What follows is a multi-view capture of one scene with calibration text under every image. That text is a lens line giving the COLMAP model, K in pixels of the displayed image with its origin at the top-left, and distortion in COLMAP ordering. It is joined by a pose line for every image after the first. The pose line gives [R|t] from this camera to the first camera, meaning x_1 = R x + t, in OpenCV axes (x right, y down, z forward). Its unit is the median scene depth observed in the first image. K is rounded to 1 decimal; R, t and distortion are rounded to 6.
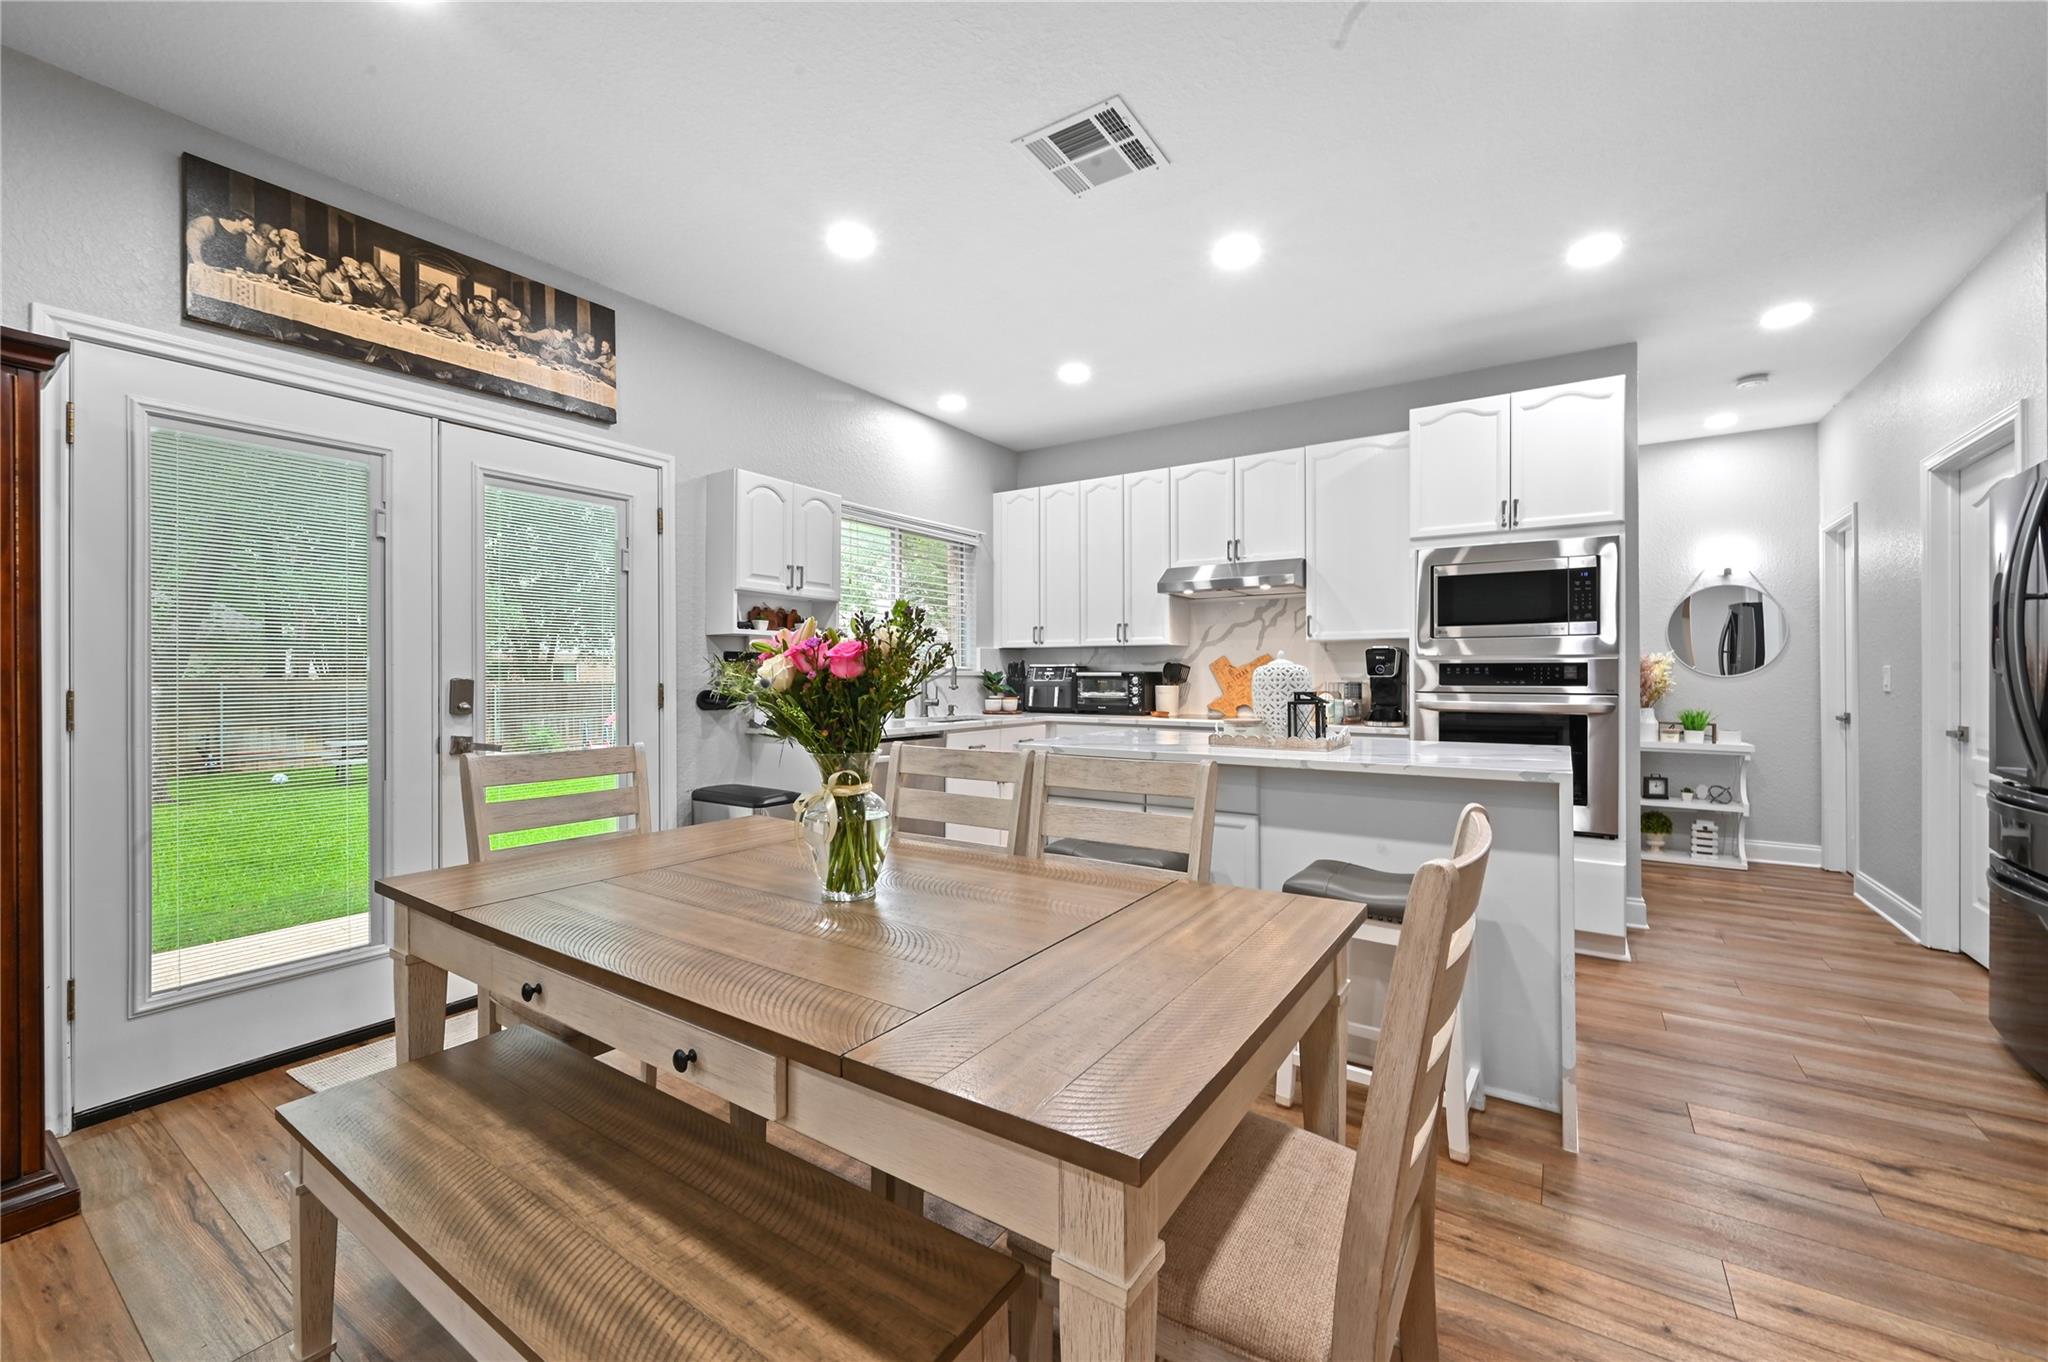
lens RADIAL K [[813.0, 0, 1030.9], [0, 813.0, 670.7], [0, 0, 1]] dist [-0.001033, 0.000269]
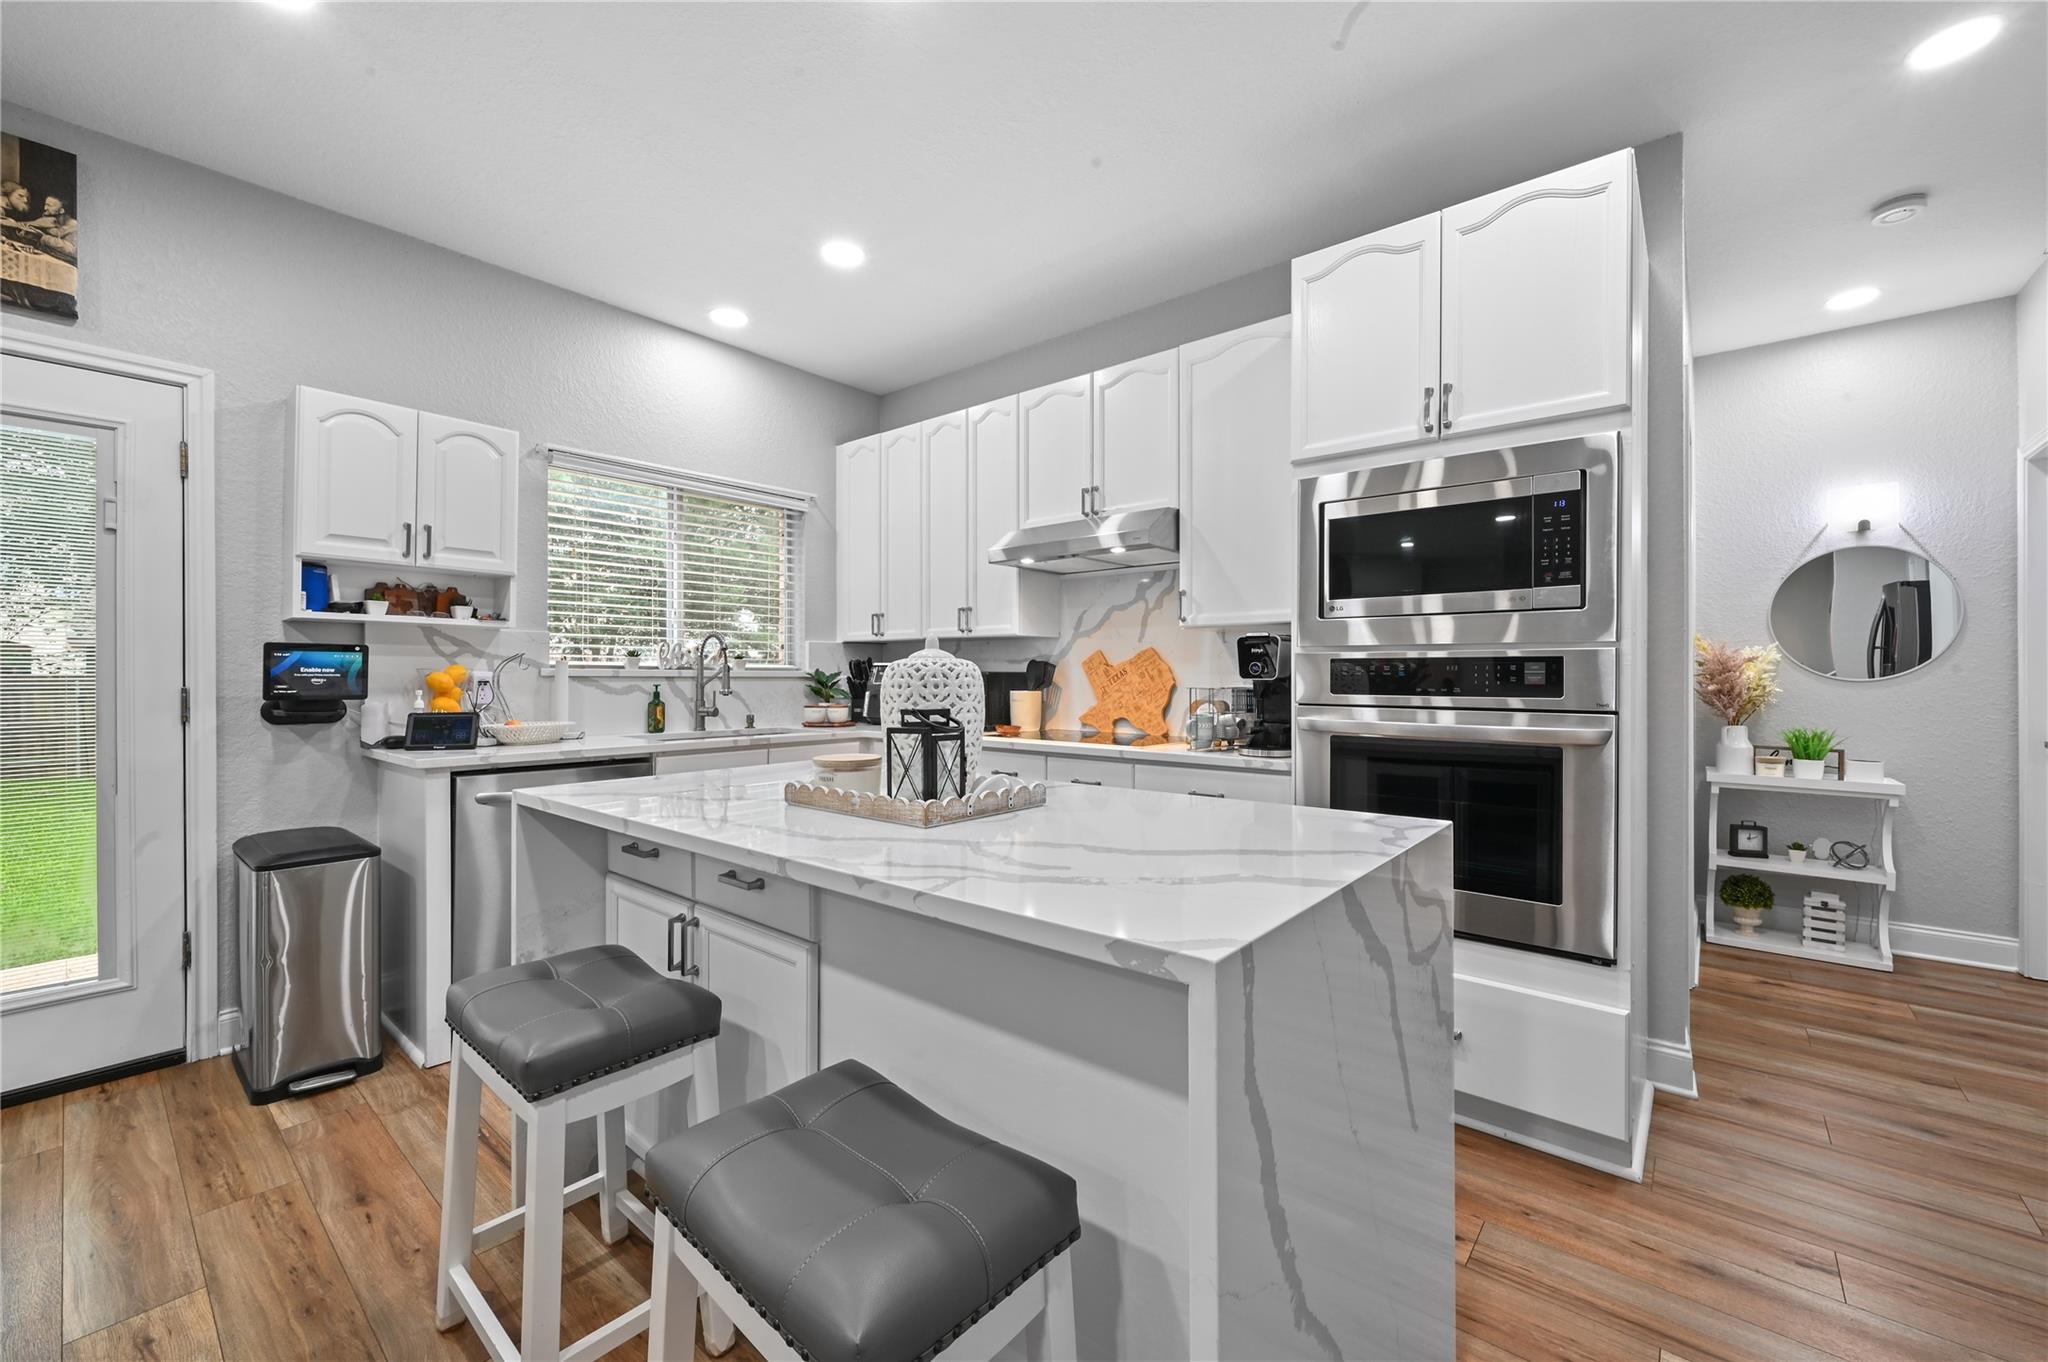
lens RADIAL K [[813.0, 0, 1027.6], [0, 813.0, 675.3], [0, 0, 1]] dist [-0.001033, 0.000269]
pose [[0.993729, 0.001610, -0.111806, 0.287428], [-0.001073, 0.999988, 0.004866, 0.000565], [0.111812, -0.004715, 0.993718, 0.297618]]
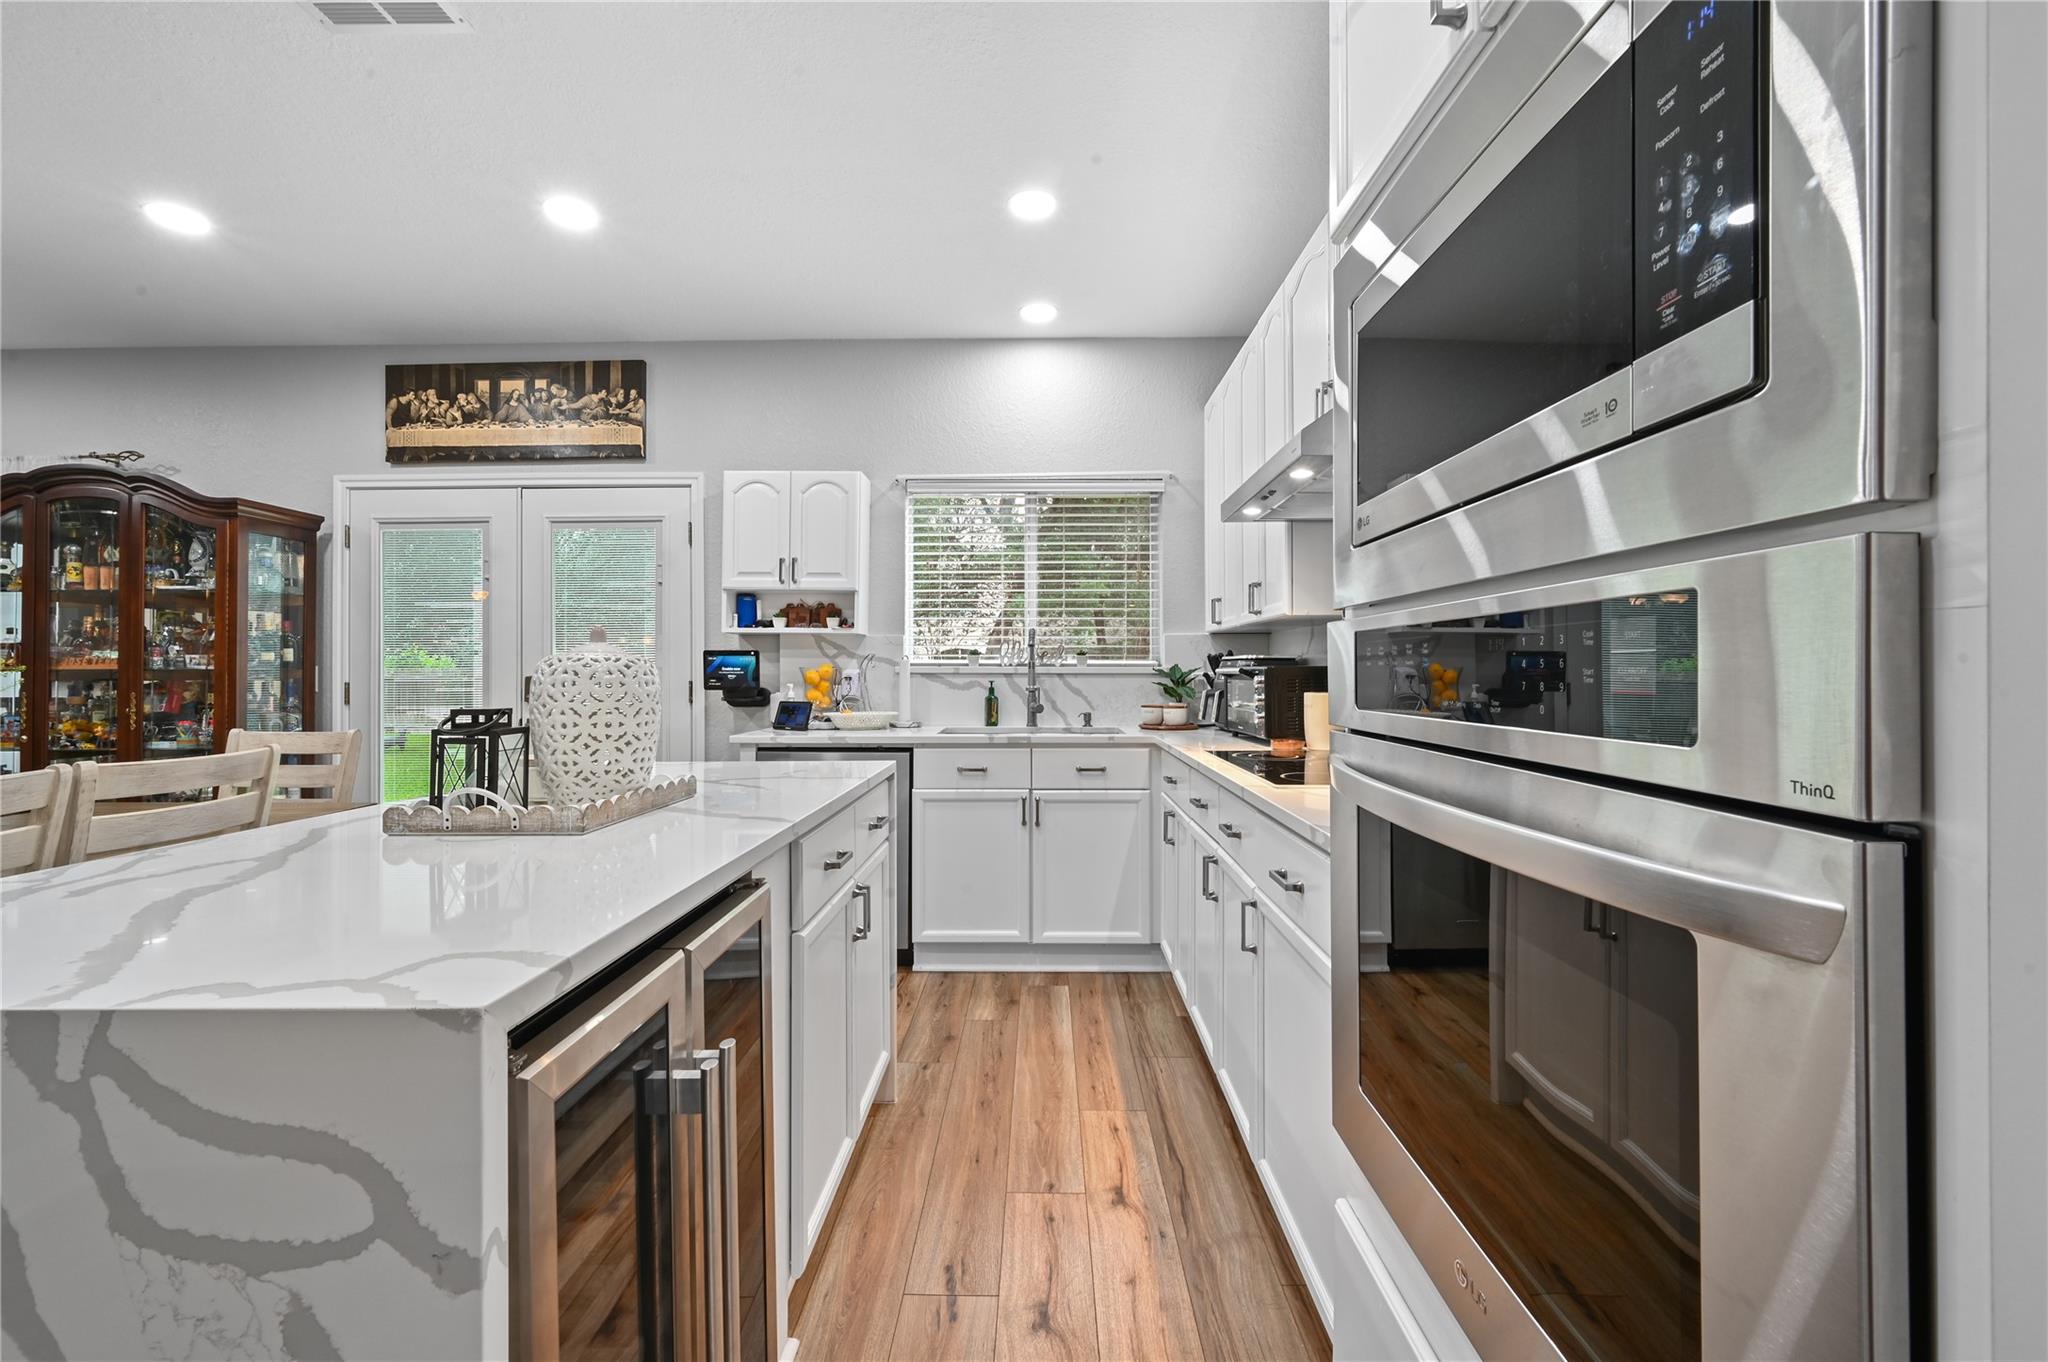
lens RADIAL K [[813.0, 0, 1037.6], [0, 813.0, 667.8], [0, 0, 1]] dist [-0.001033, 0.000269]
pose [[0.541211, -0.004723, -0.840874, 0.580631], [0.006335, 0.999979, -0.001539, 0.002175], [0.840863, -0.004494, 0.541229, 0.636192]]
